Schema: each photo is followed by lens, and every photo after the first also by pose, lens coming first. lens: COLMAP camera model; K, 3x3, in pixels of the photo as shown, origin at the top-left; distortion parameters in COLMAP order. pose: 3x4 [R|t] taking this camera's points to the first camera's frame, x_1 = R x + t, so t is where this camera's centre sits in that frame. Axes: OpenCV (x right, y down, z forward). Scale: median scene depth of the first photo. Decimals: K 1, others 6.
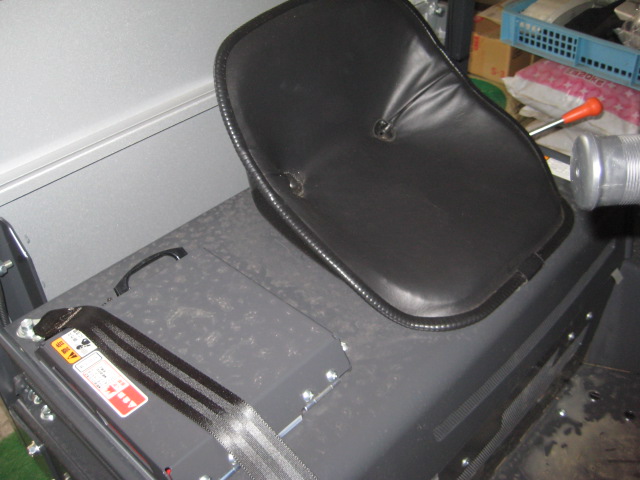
lens RADIAL K [[678.0, 0, 318.4], [0, 678.0, 240.5], [0, 0, 1]] dist [-0.094976, 0.045441]
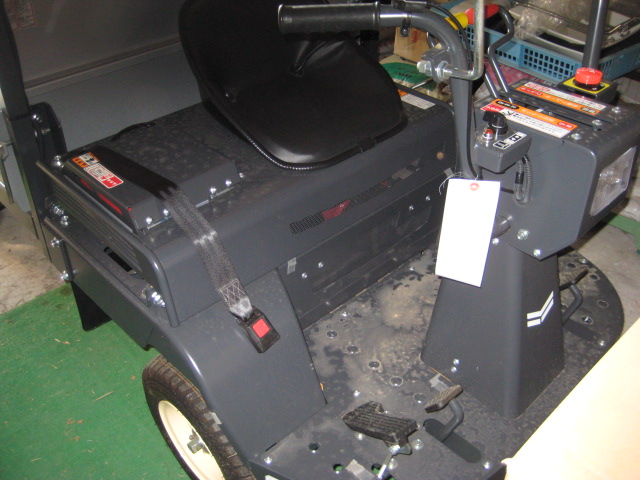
lens RADIAL K [[678.0, 0, 318.4], [0, 678.0, 240.5], [0, 0, 1]] dist [-0.094976, 0.045441]
pose [[0.998519, 0.050956, -0.019063, 0.252487], [-0.051454, 0.998321, -0.026604, 0.331554], [0.017676, 0.027545, 0.999464, -0.644680]]
